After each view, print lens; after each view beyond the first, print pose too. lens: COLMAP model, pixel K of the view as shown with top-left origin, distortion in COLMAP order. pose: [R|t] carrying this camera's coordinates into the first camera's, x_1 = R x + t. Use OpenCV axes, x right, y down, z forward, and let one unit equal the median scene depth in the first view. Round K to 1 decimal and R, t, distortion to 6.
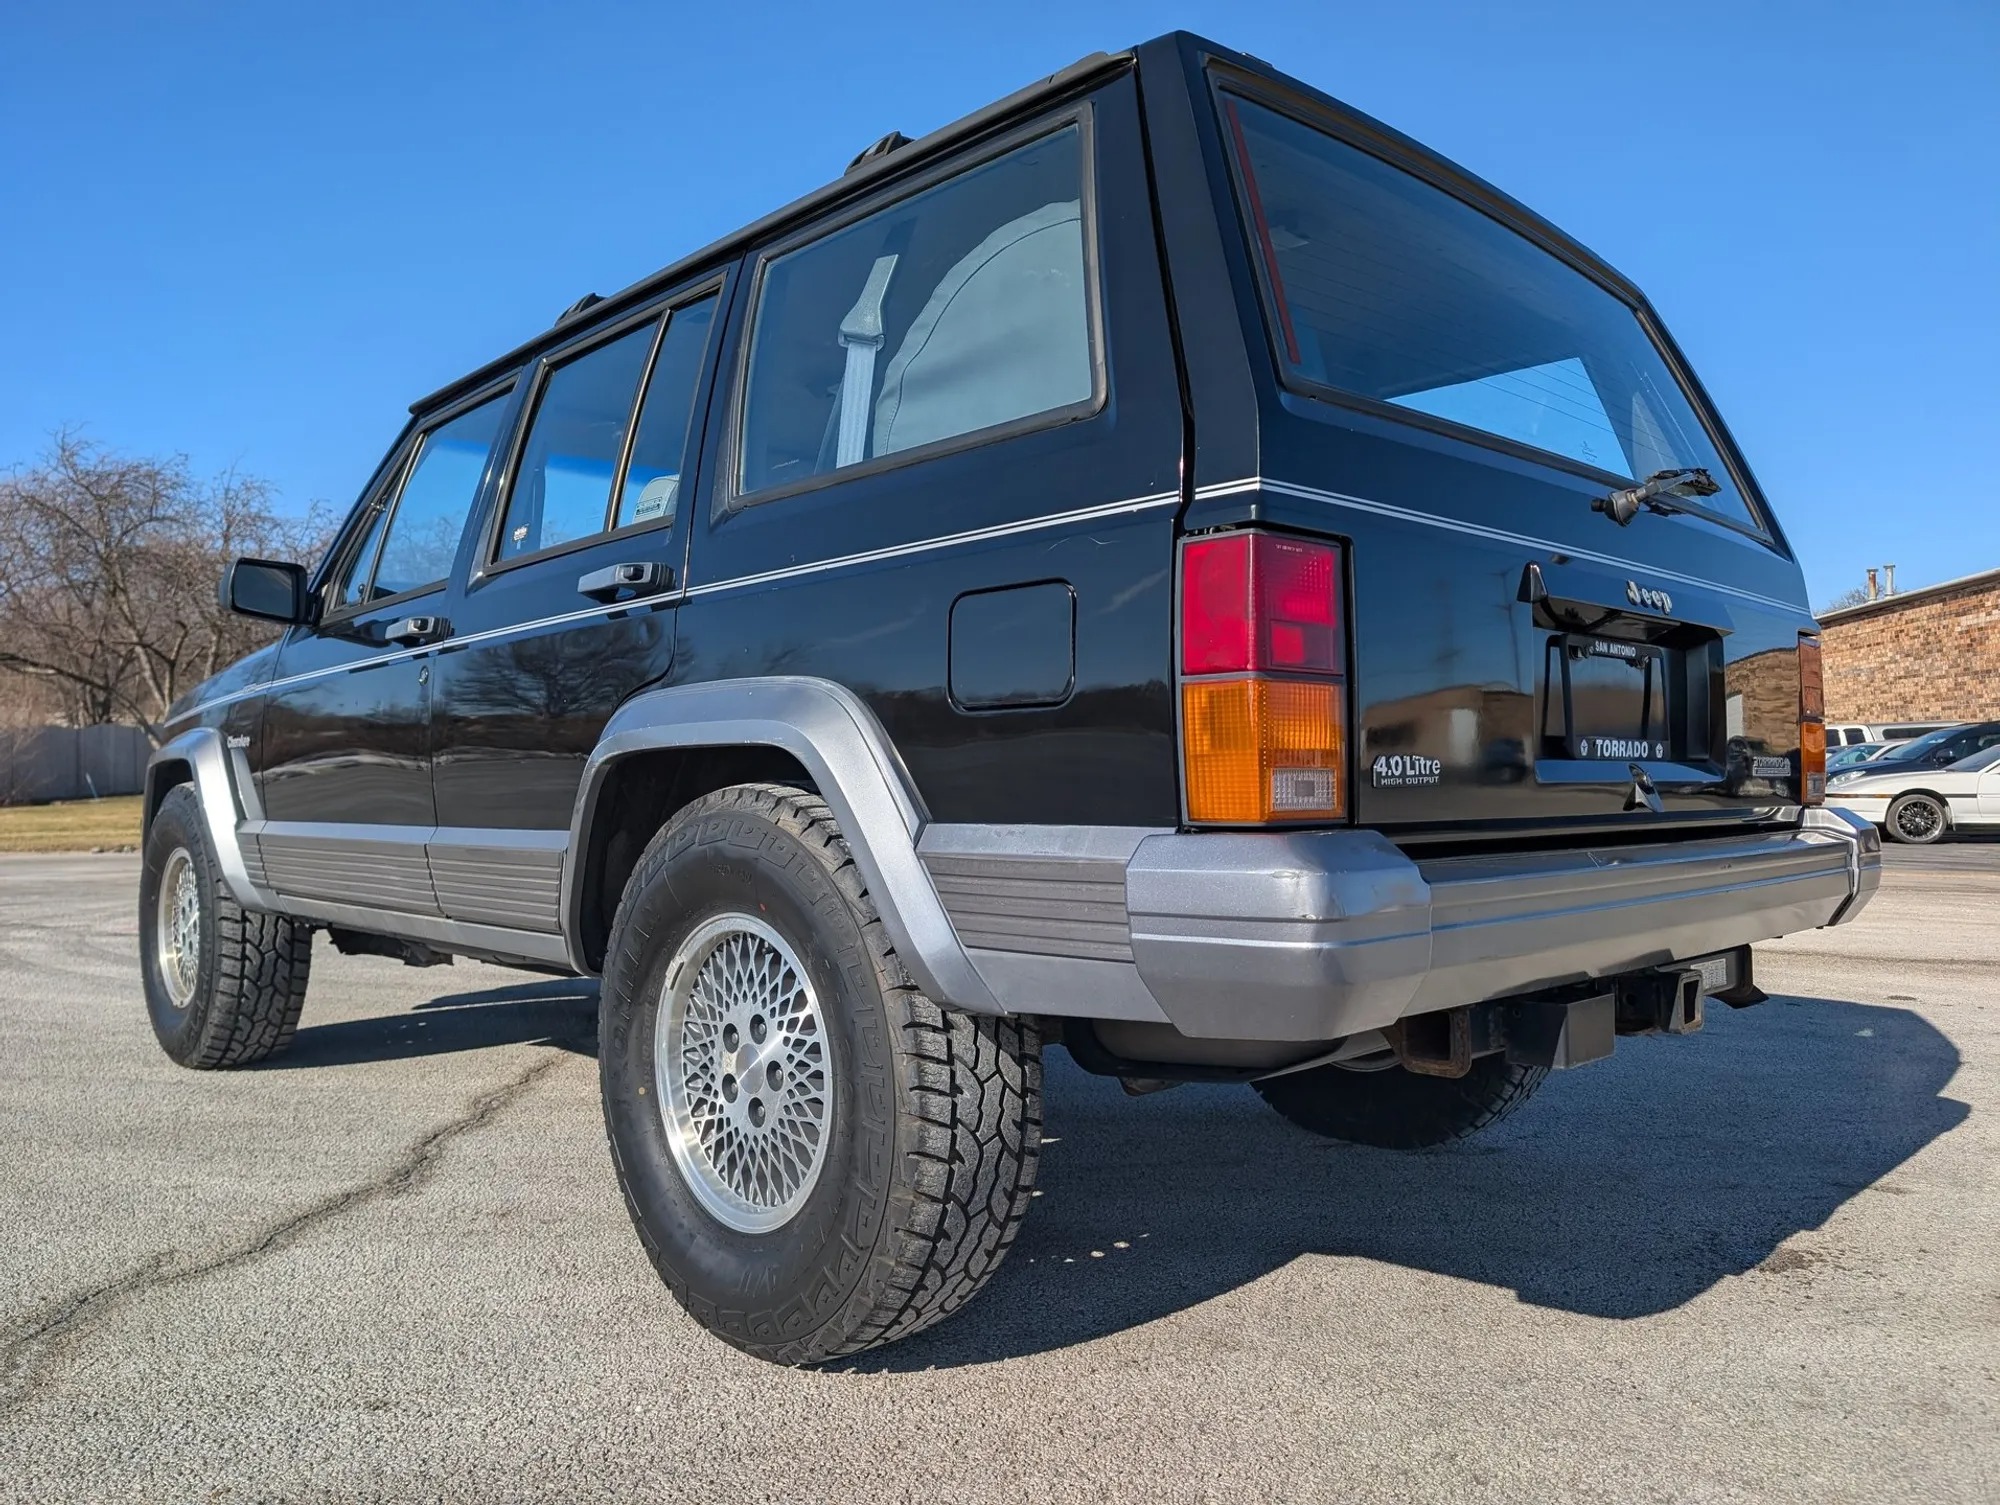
lens RADIAL K [[1438.2, 0, 968.2], [0, 1438.2, 745.3], [0, 0, 1]] dist [0.016142, -0.014550]
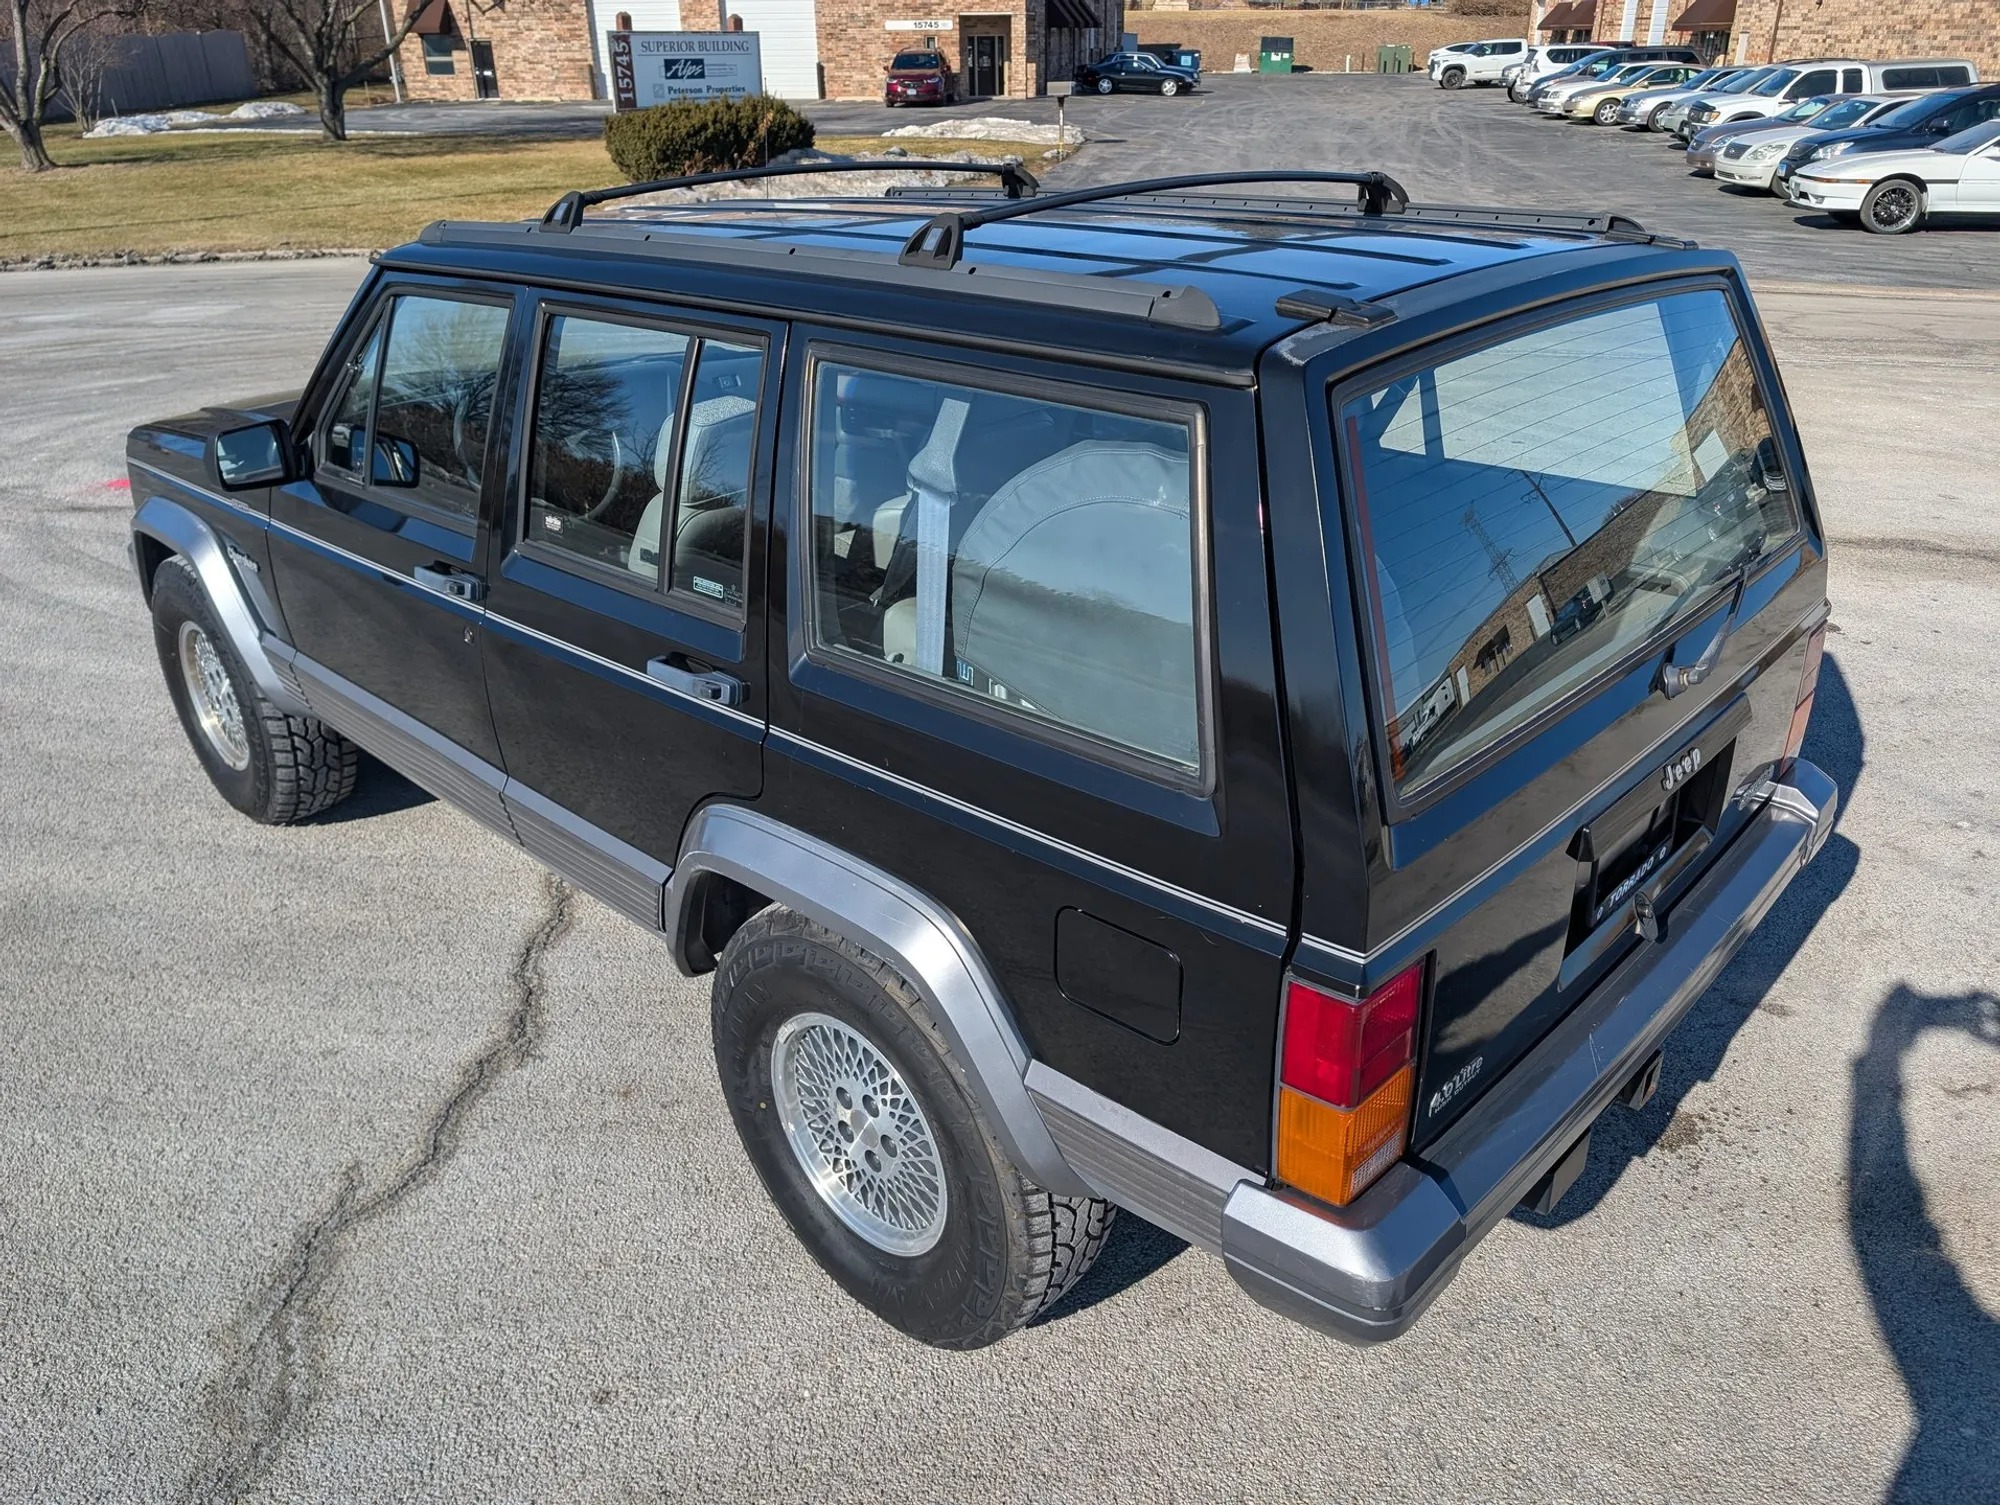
lens RADIAL K [[1438.2, 0, 992.0], [0, 1438.2, 737.4], [0, 0, 1]] dist [0.016142, -0.014550]
pose [[0.998094, -0.037191, 0.049247, -0.087211], [0.011927, 0.899211, 0.437354, -0.545736], [-0.060549, -0.435933, 0.897940, 0.064510]]
